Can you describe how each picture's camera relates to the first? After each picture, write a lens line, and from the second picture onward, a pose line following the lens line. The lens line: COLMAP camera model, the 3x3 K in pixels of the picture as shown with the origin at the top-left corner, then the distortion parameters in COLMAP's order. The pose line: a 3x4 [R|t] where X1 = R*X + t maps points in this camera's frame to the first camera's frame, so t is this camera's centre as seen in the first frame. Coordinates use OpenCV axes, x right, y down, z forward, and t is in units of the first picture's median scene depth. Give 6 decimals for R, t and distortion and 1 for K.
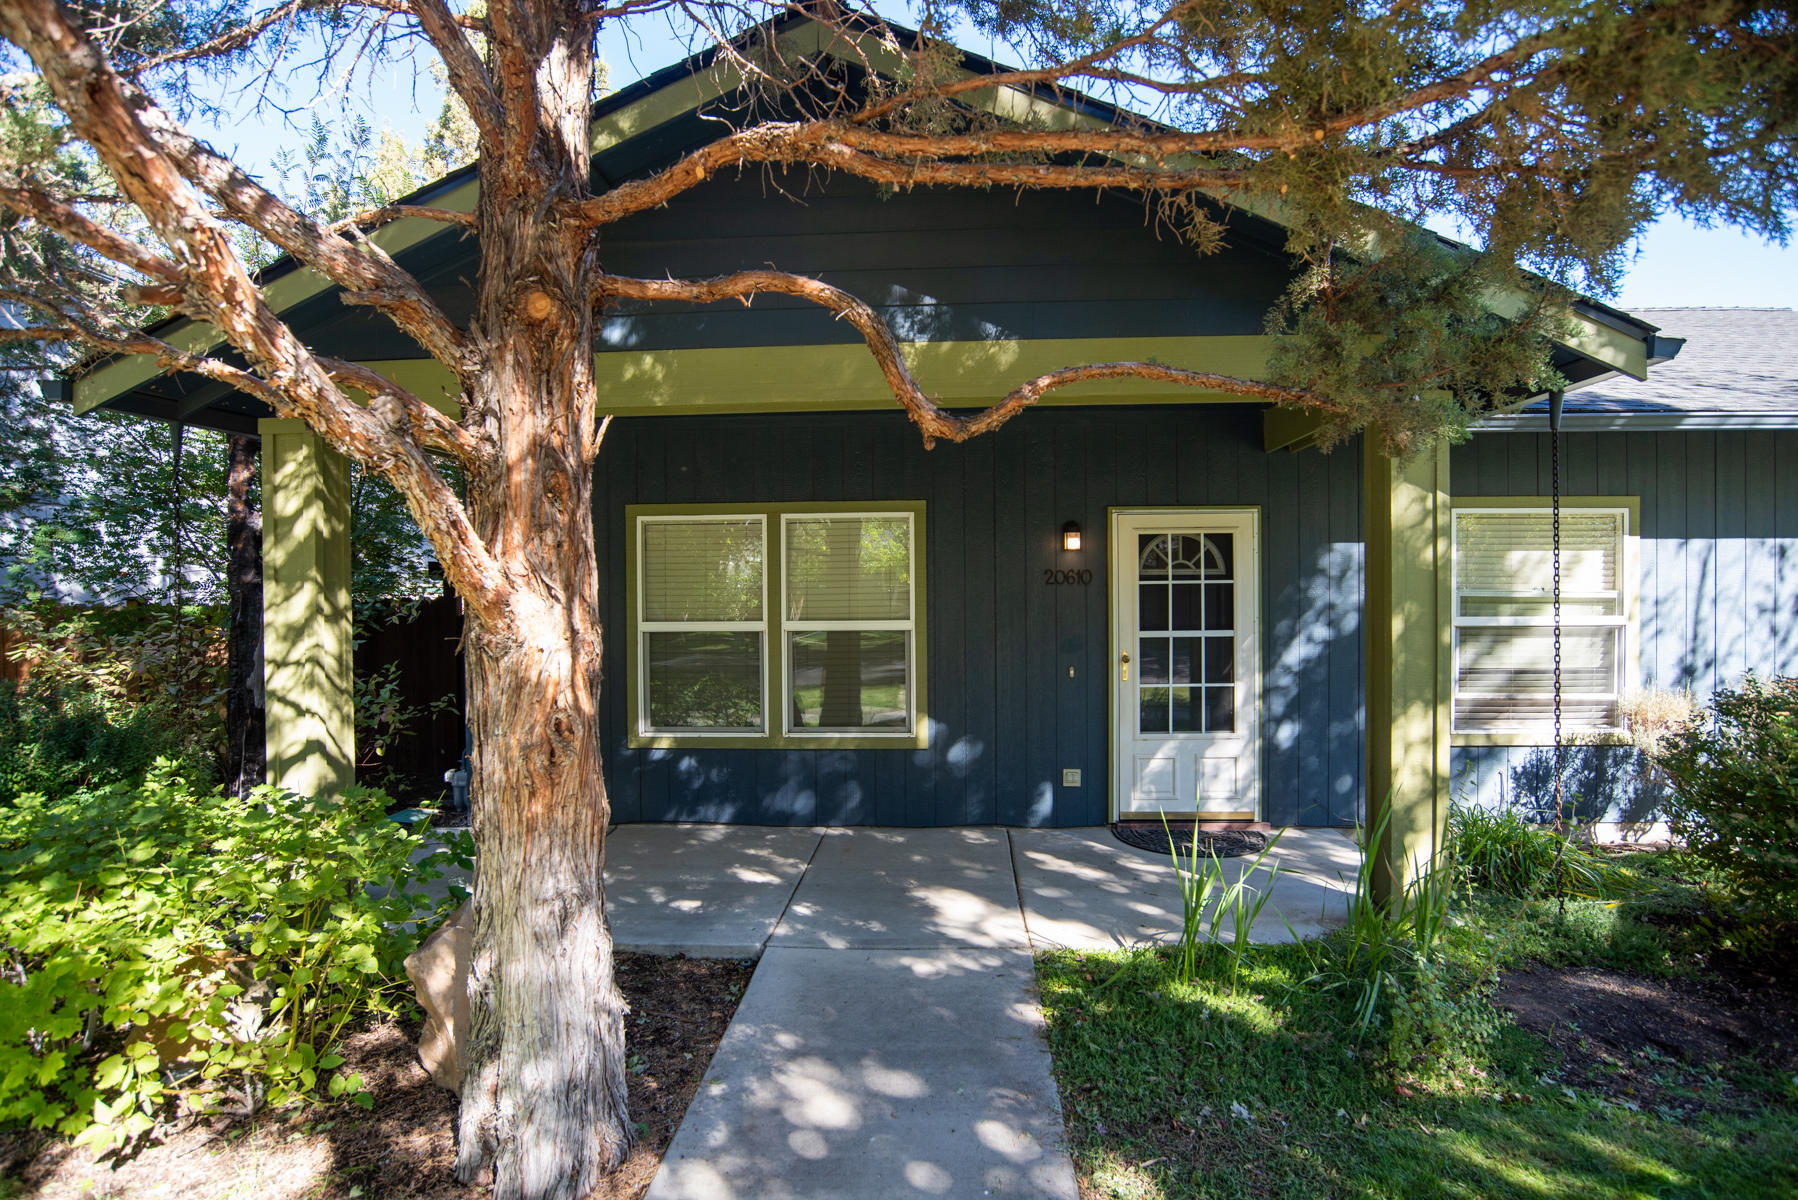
lens RADIAL K [[957.6, 0, 894.5], [0, 957.6, 599.1], [0, 0, 1]] dist [-0.055659, 0.027827]
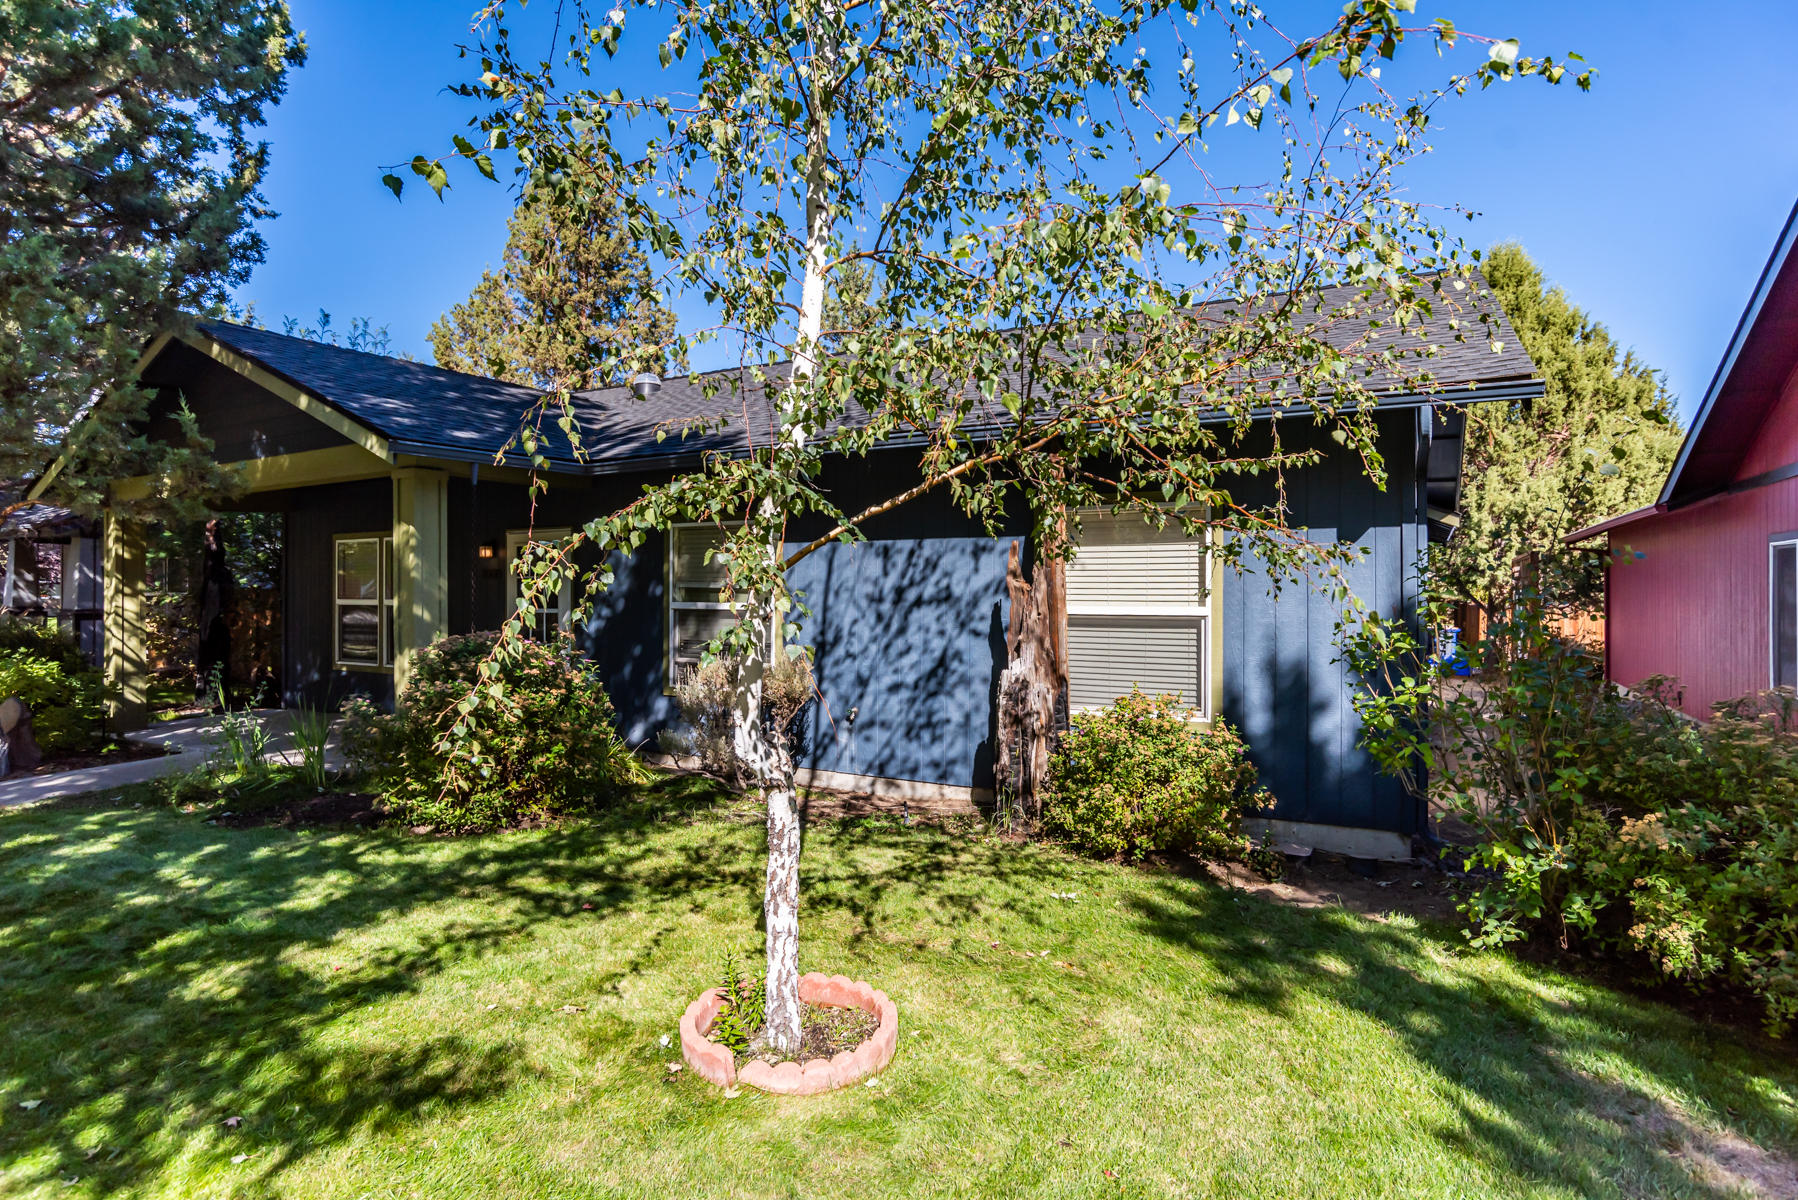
lens RADIAL K [[957.6, 0, 894.5], [0, 957.6, 599.1], [0, 0, 1]] dist [-0.055659, 0.027827]
pose [[0.880956, 0.011483, -0.473059, 1.647496], [-0.003327, 0.999831, 0.018074, -0.012742], [0.473186, -0.014348, 0.880846, -0.080959]]
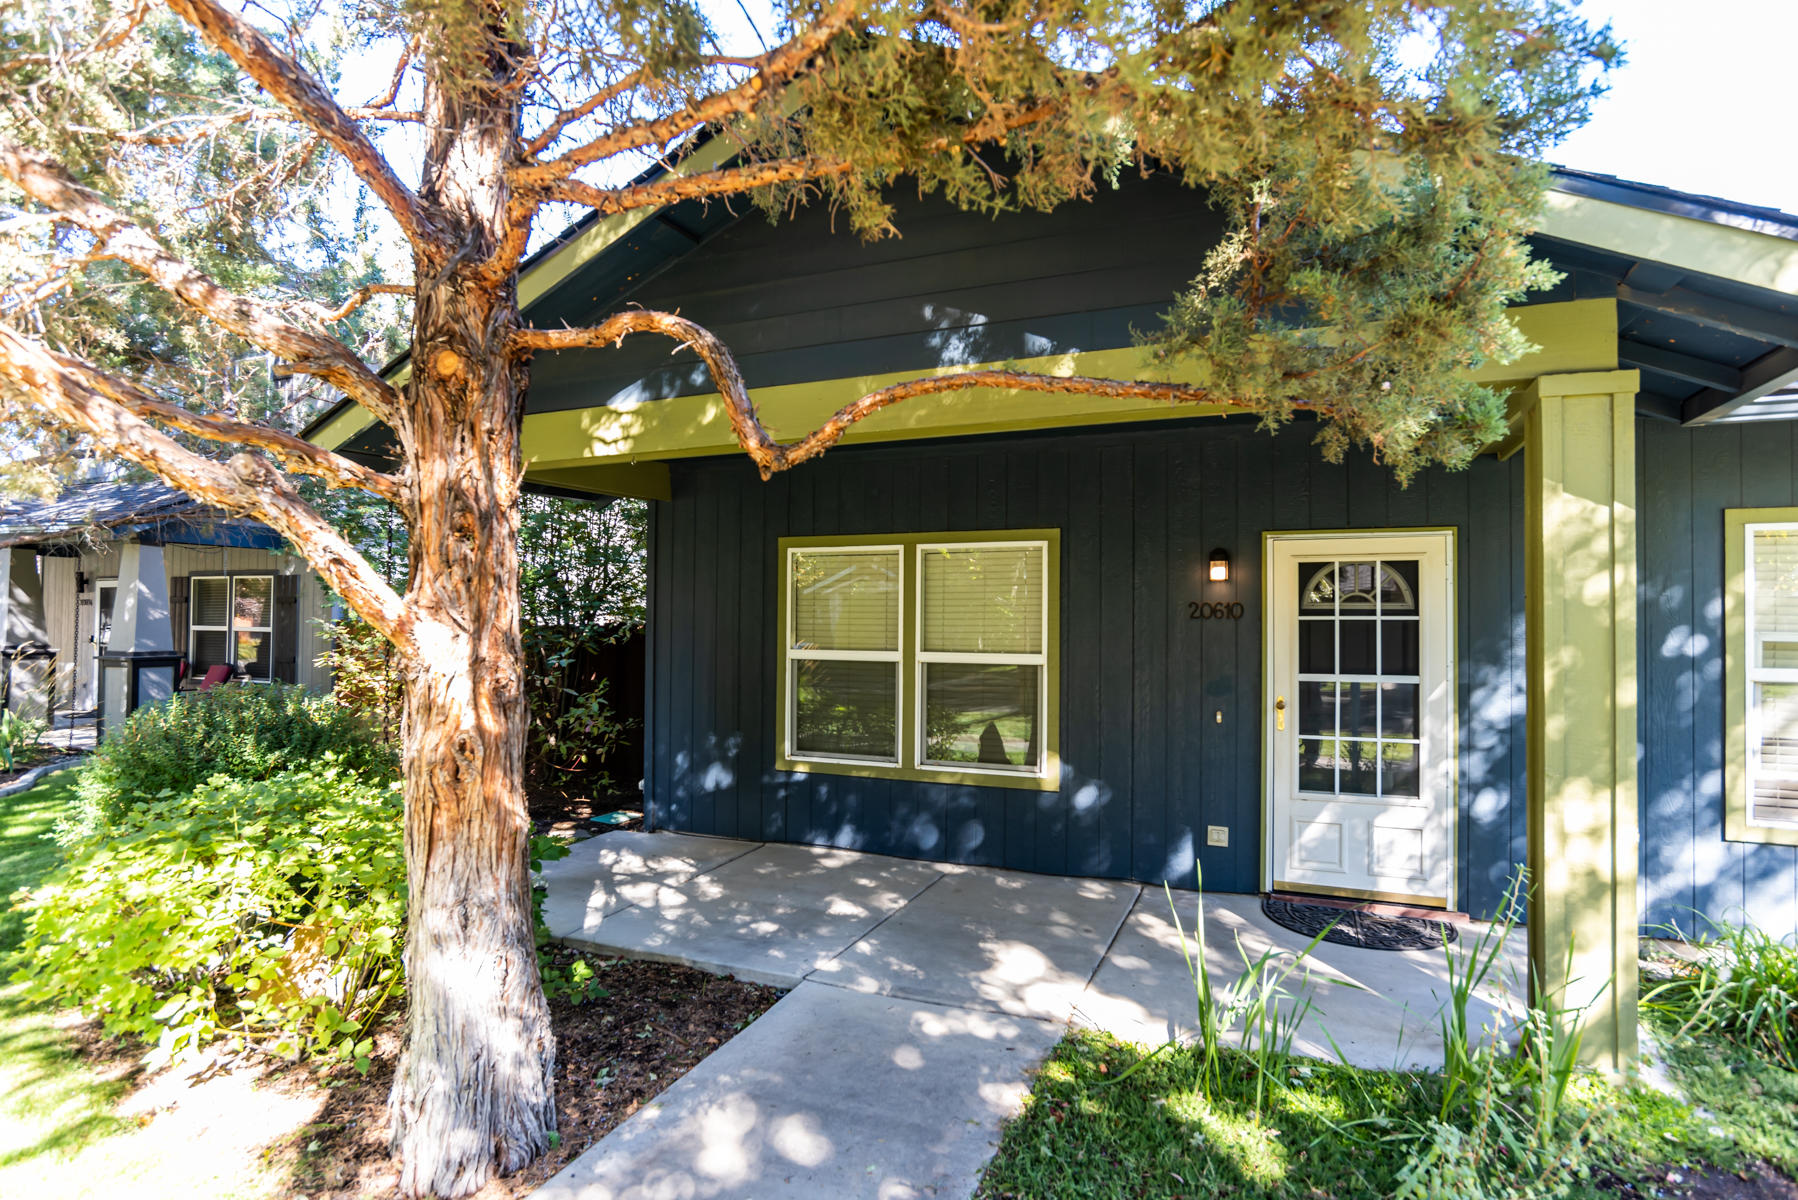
lens RADIAL K [[945.1, 0, 899.0], [0, 945.1, 600.0], [0, 0, 1]] dist [-0.051238, 0.038986]
pose [[0.938133, 0.005765, -0.346227, 0.223686], [-0.015520, 0.999557, -0.025411, -0.006424], [0.345927, 0.029212, 0.937807, 0.076052]]
